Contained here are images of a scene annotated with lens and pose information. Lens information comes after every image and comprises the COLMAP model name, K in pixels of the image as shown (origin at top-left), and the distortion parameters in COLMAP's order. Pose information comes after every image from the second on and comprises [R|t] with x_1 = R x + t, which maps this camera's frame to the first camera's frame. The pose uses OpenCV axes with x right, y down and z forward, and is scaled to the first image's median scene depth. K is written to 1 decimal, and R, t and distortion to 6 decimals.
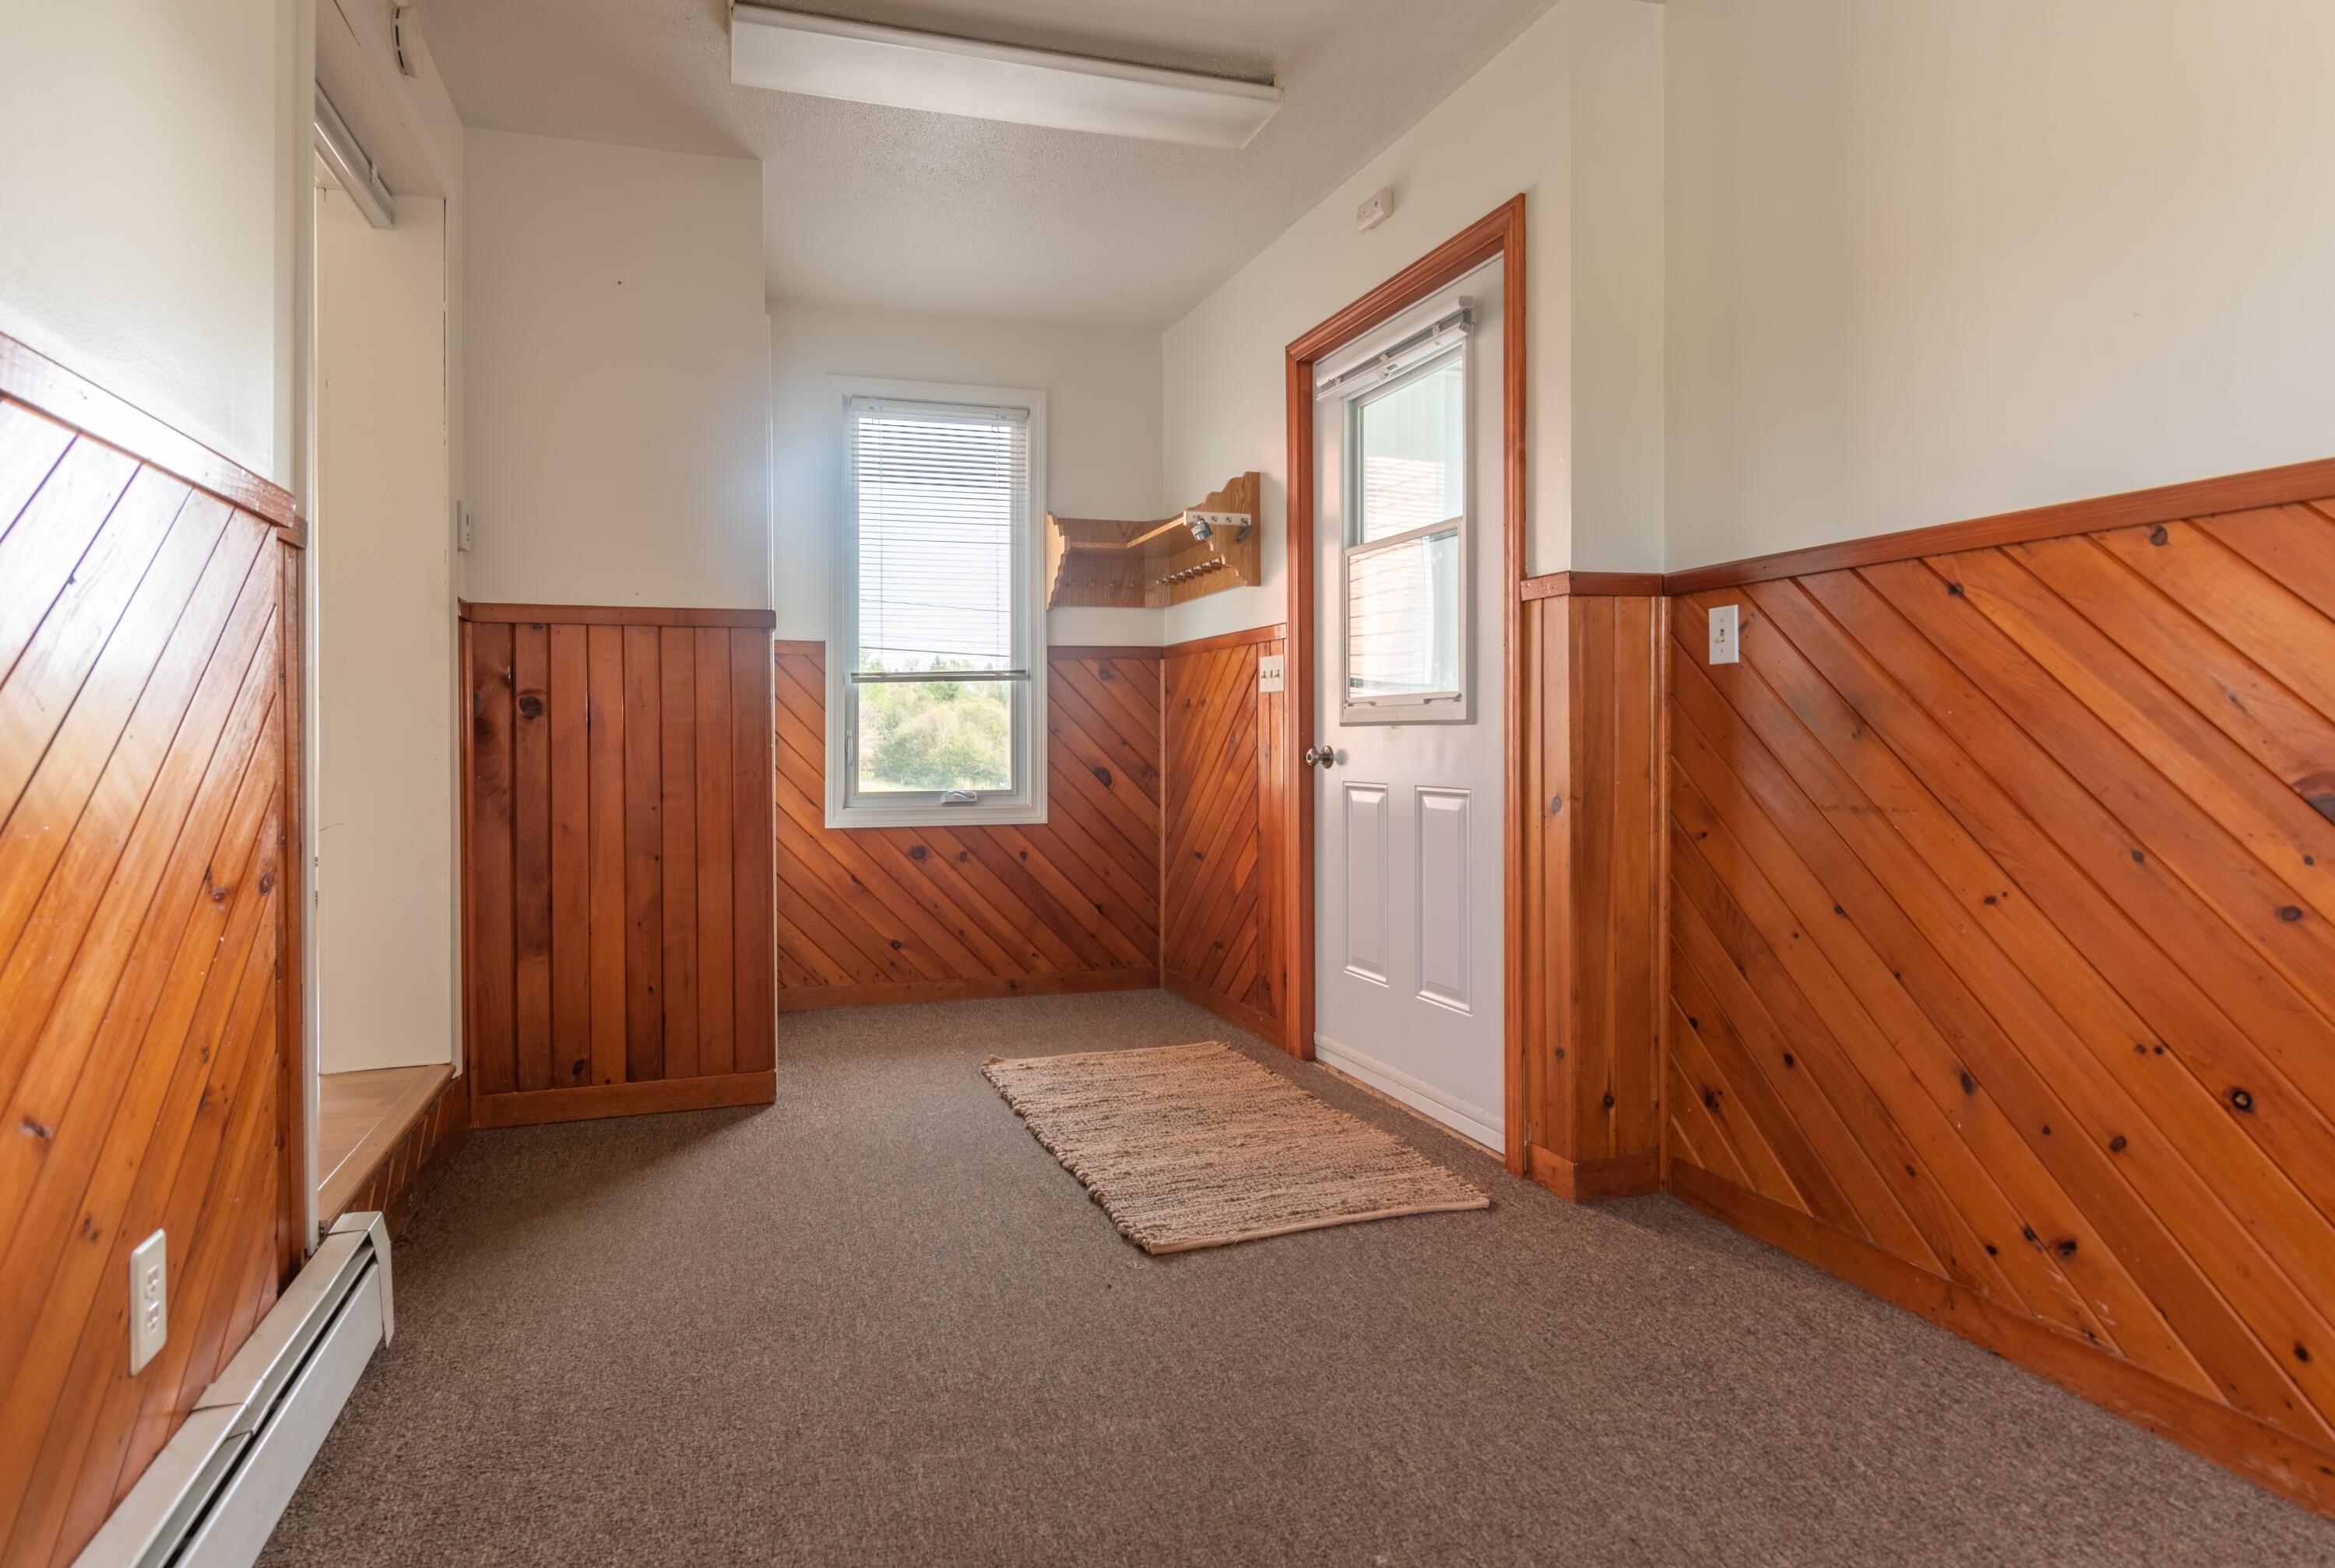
lens RADIAL K [[1188.8, 0, 1167.2], [0, 1188.8, 736.6], [0, 0, 1]] dist [-0.000179, -0.000302]
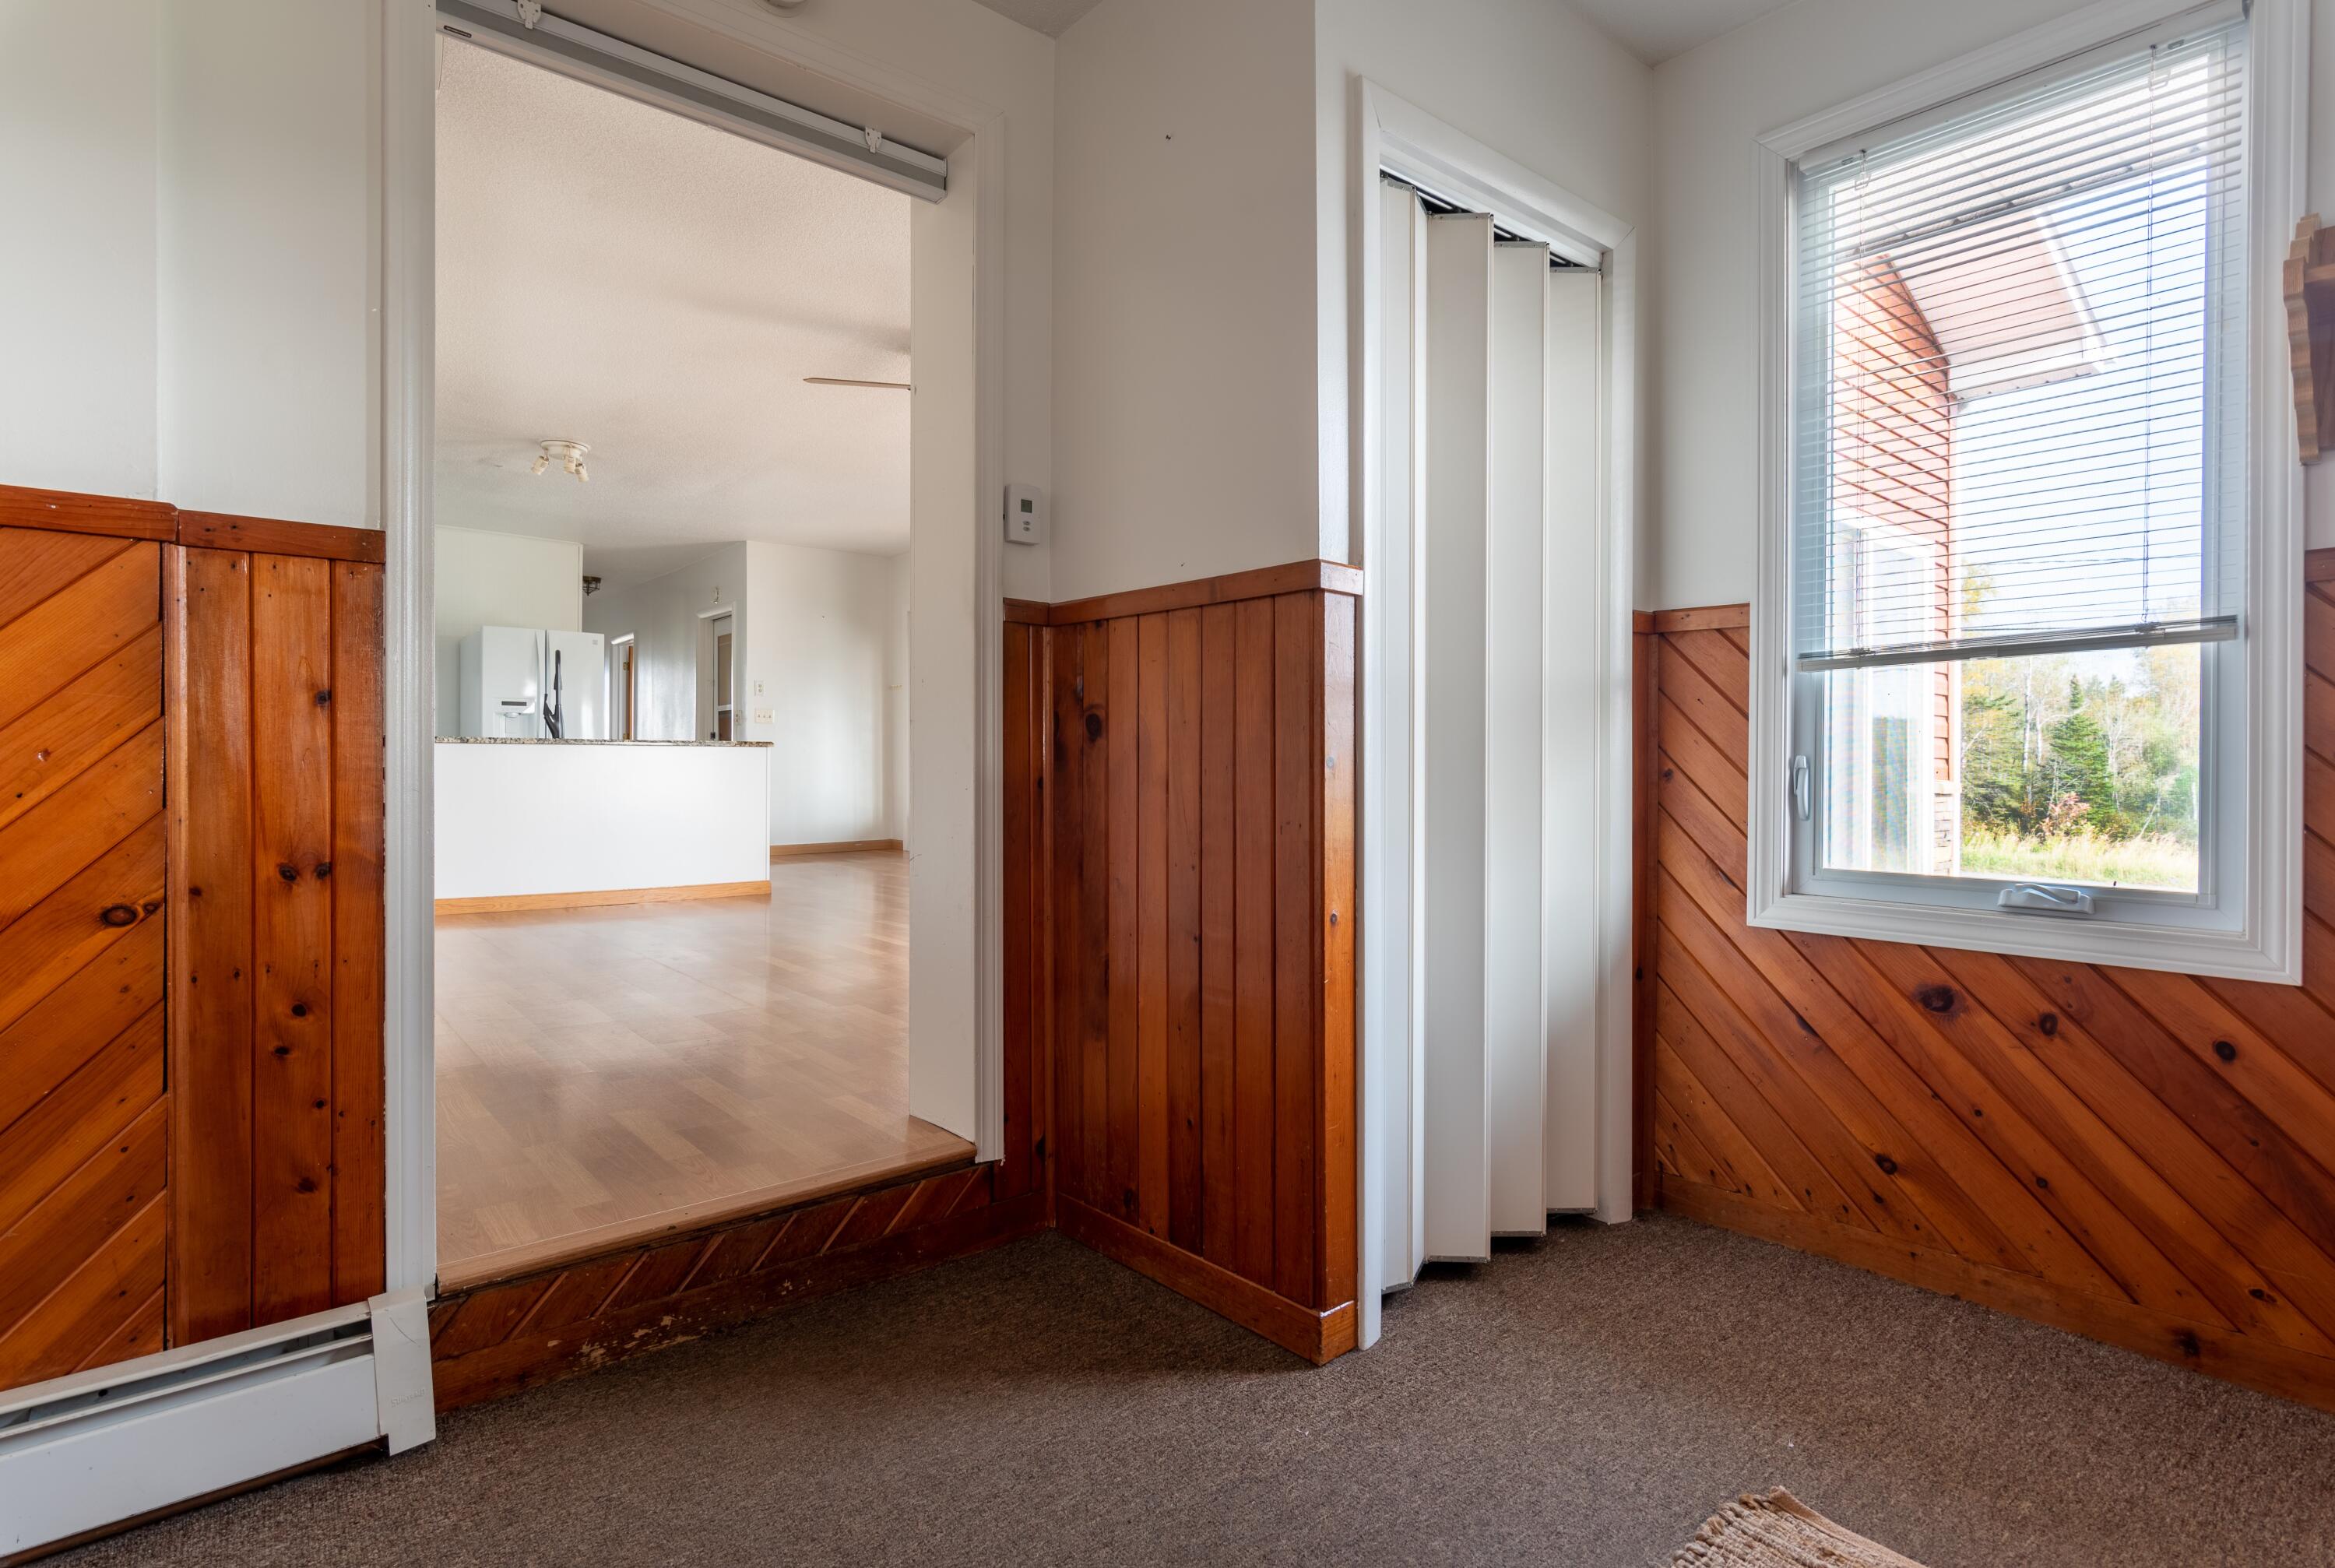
lens RADIAL K [[1180.2, 0, 1168.8], [0, 1180.2, 769.9], [0, 0, 1]] dist [-0.001824, -0.001563]
pose [[0.341910, 0.012134, -0.939654, 0.153065], [-0.006865, 0.999922, 0.010414, -0.002964], [0.939708, 0.002890, 0.341967, 0.527069]]
